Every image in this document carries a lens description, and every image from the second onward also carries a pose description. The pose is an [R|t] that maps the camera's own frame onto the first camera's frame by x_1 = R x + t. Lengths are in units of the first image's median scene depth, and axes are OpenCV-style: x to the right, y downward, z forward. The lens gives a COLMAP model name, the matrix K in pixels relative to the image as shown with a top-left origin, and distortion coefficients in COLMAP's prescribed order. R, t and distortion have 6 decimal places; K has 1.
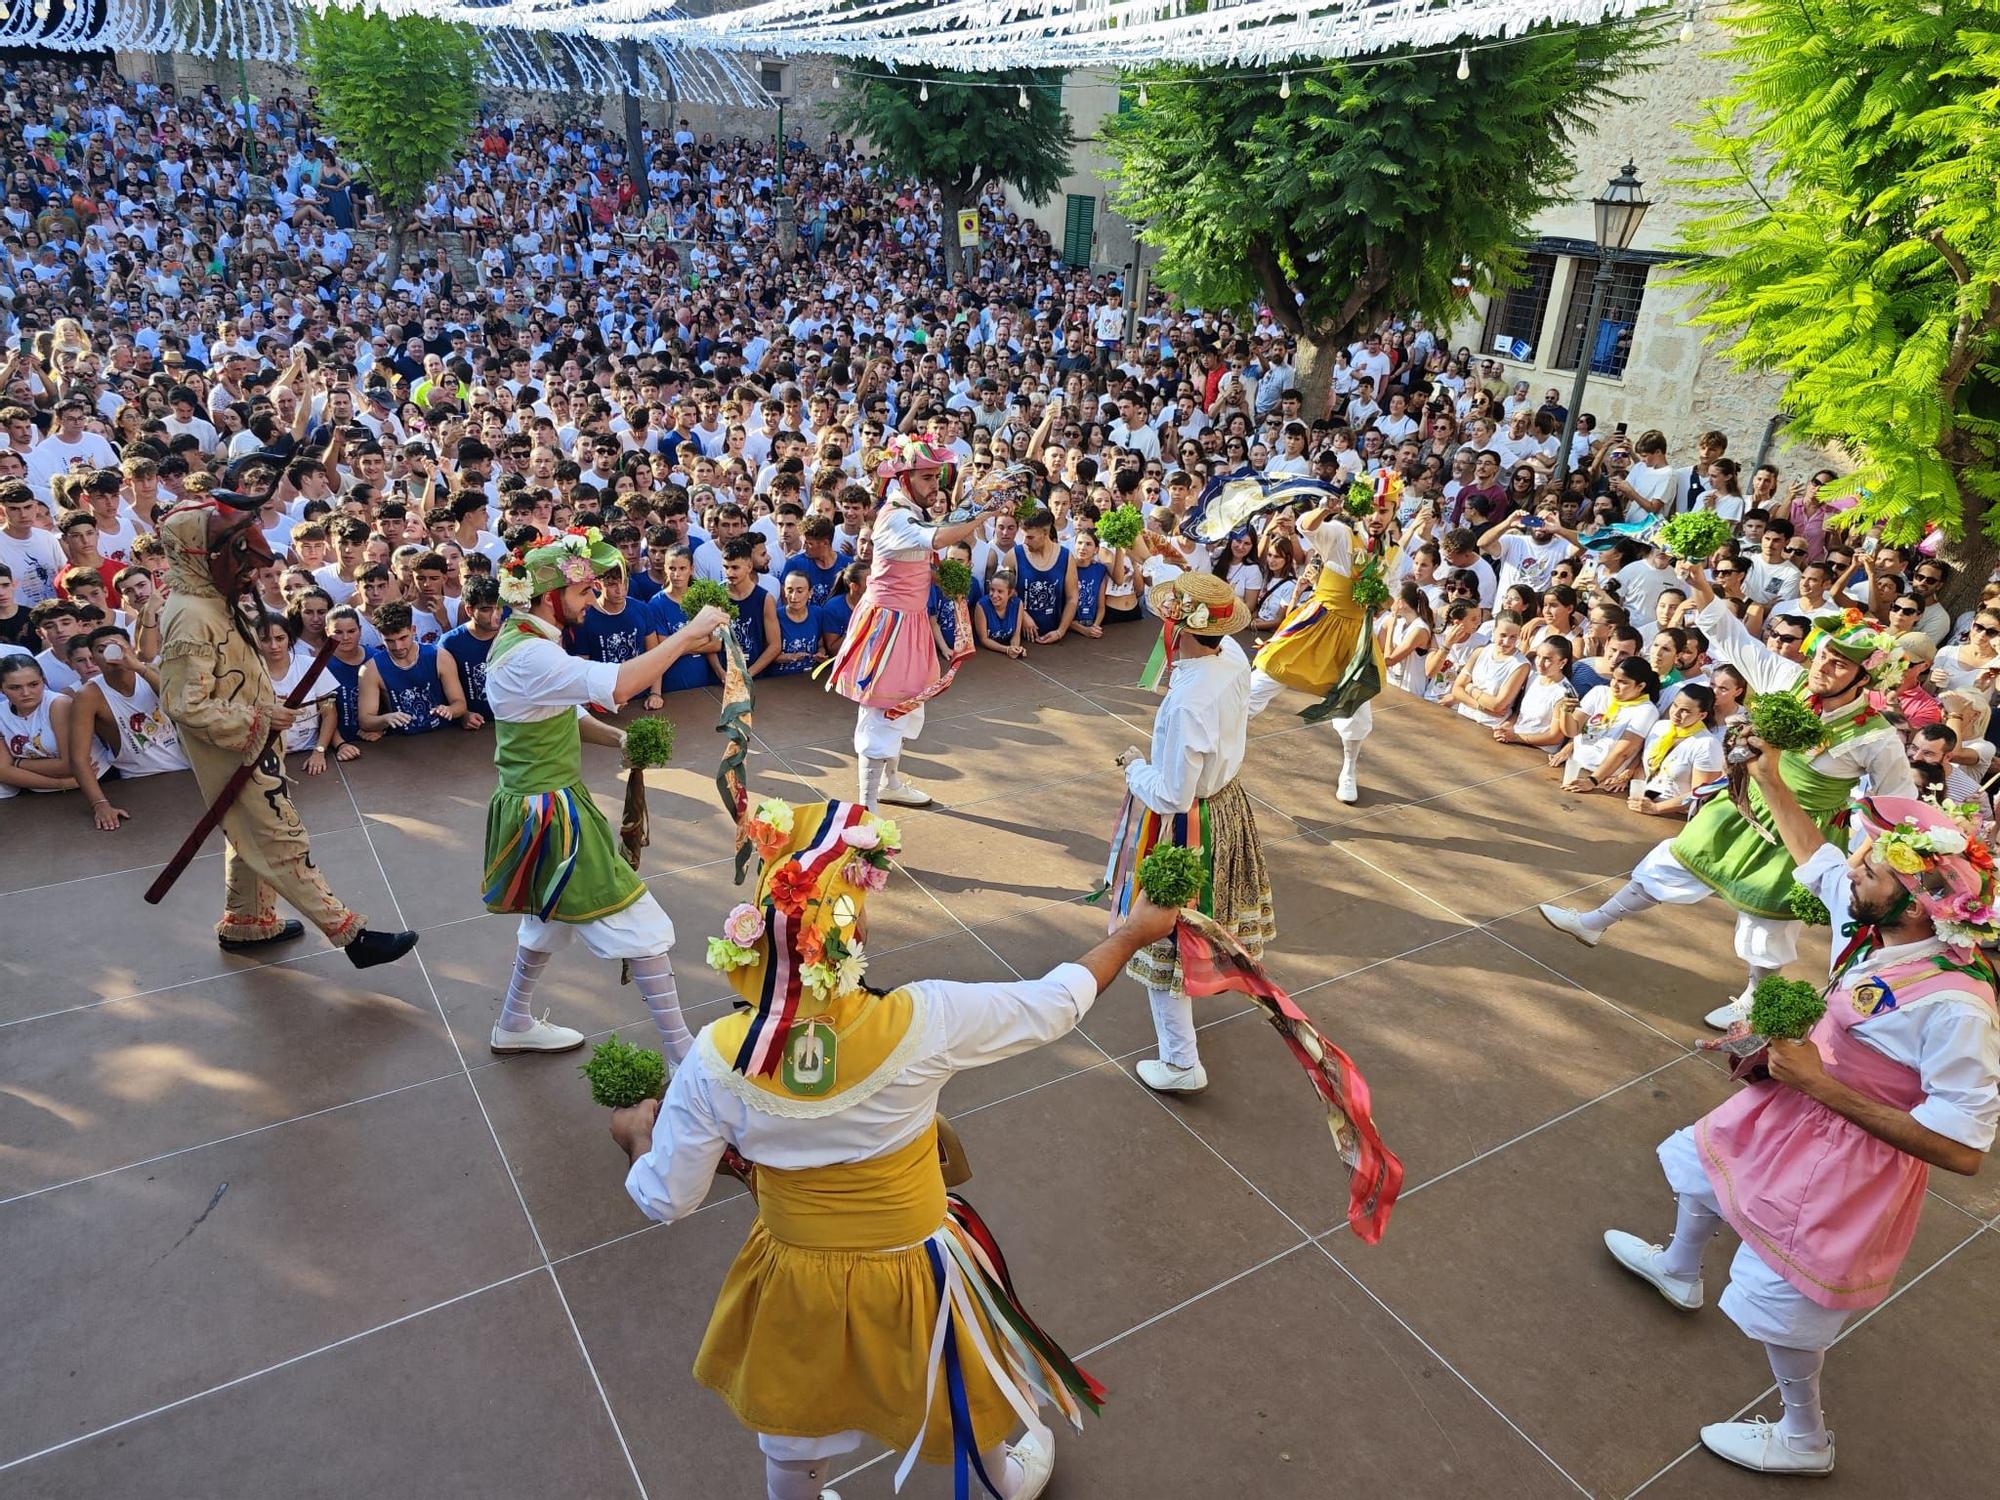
lens RADIAL K [[1379.6, 0, 999.3], [0, 1379.6, 731.3], [0, 0, 1]] dist [0.010716, 0.000933]
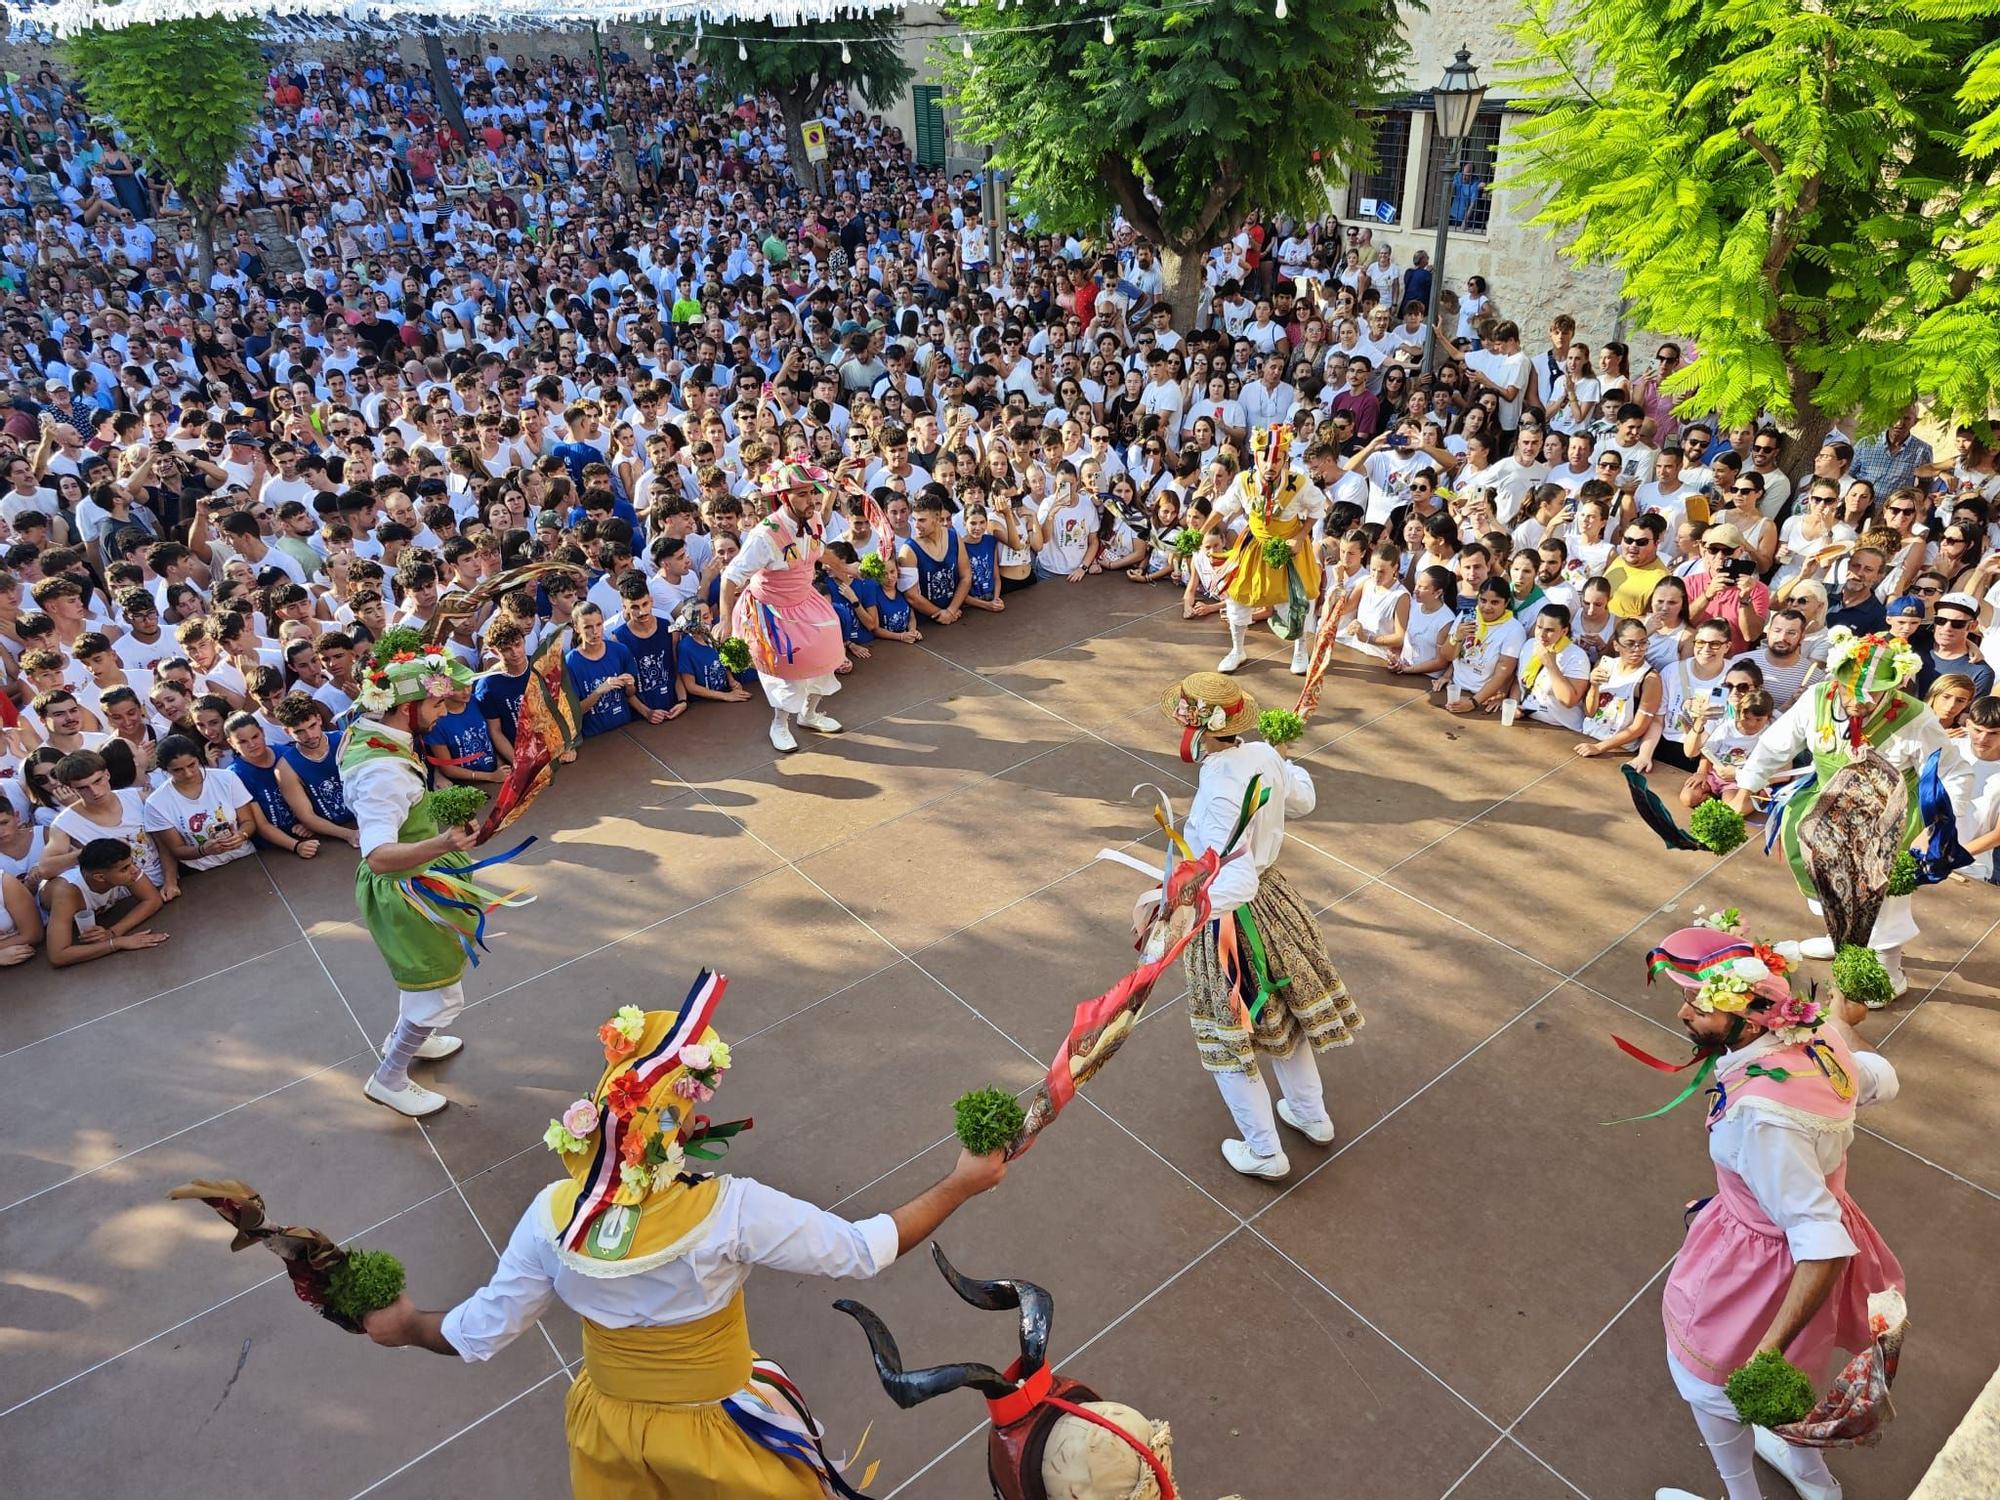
lens RADIAL K [[1389.0, 0, 1036.1], [0, 1389.0, 760.5], [0, 0, 1]] dist [0.006592, 0.003154]
pose [[0.988235, -0.139694, 0.062265, 0.015962], [0.131266, 0.983632, 0.123439, -0.065754], [-0.078490, -0.113813, 0.990397, -0.026582]]
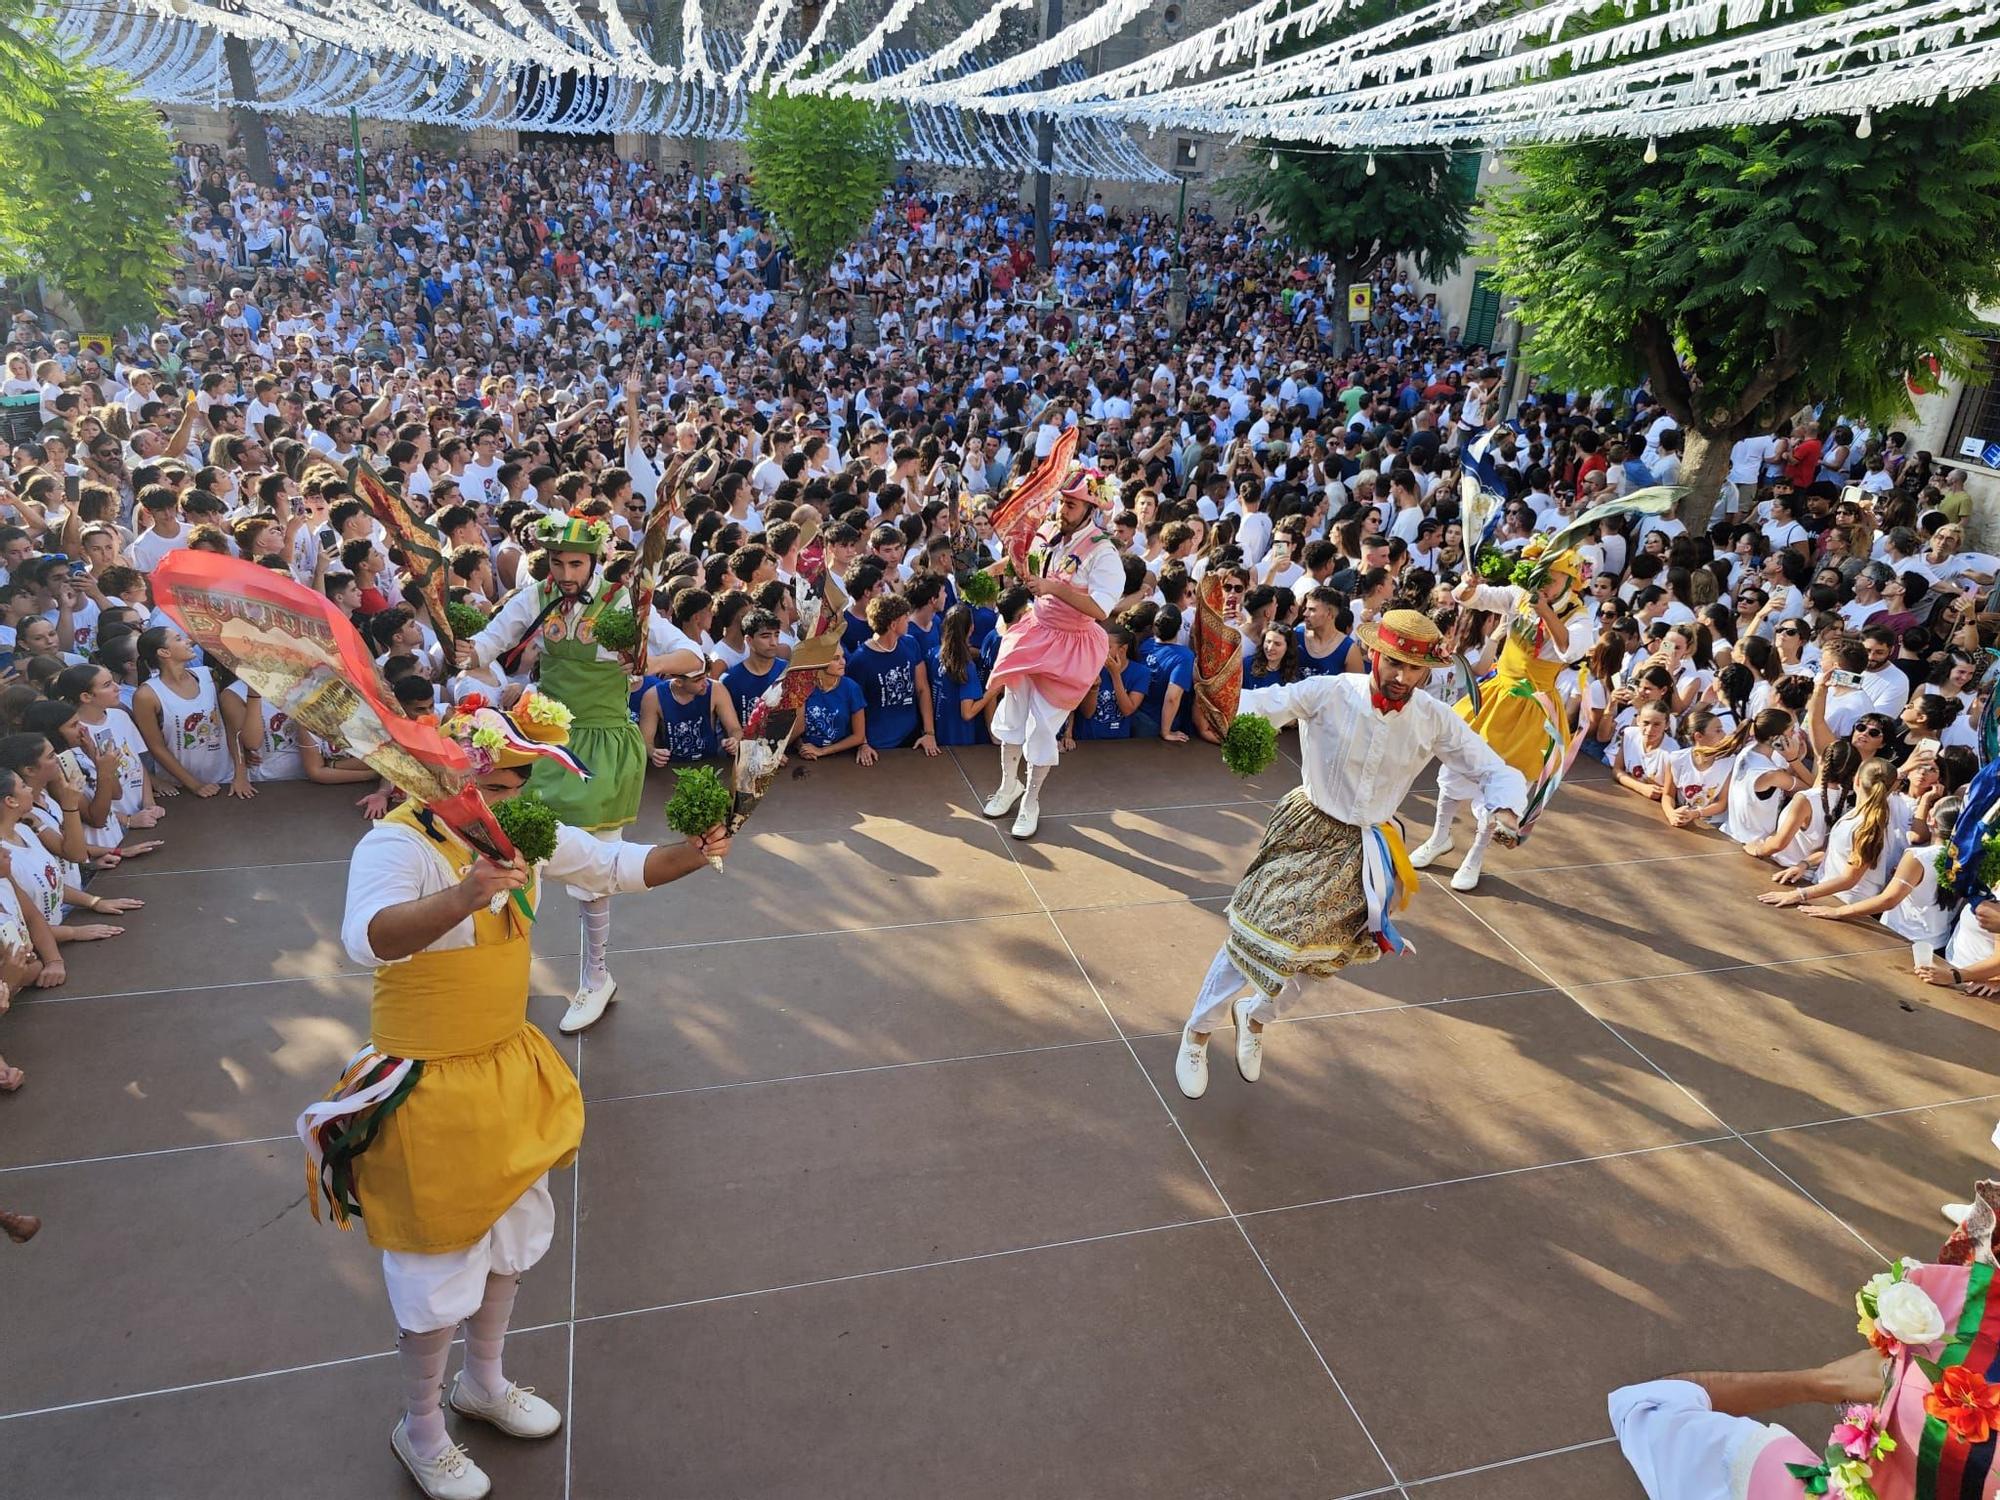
lens RADIAL K [[1380.3, 0, 1038.6], [0, 1380.3, 725.7], [0, 0, 1]] dist [0.011350, -0.000231]
pose [[0.959871, 0.103532, -0.260630, 0.074218], [-0.116877, 0.992487, -0.036194, -0.012857], [0.254925, 0.065203, 0.964760, 0.041989]]
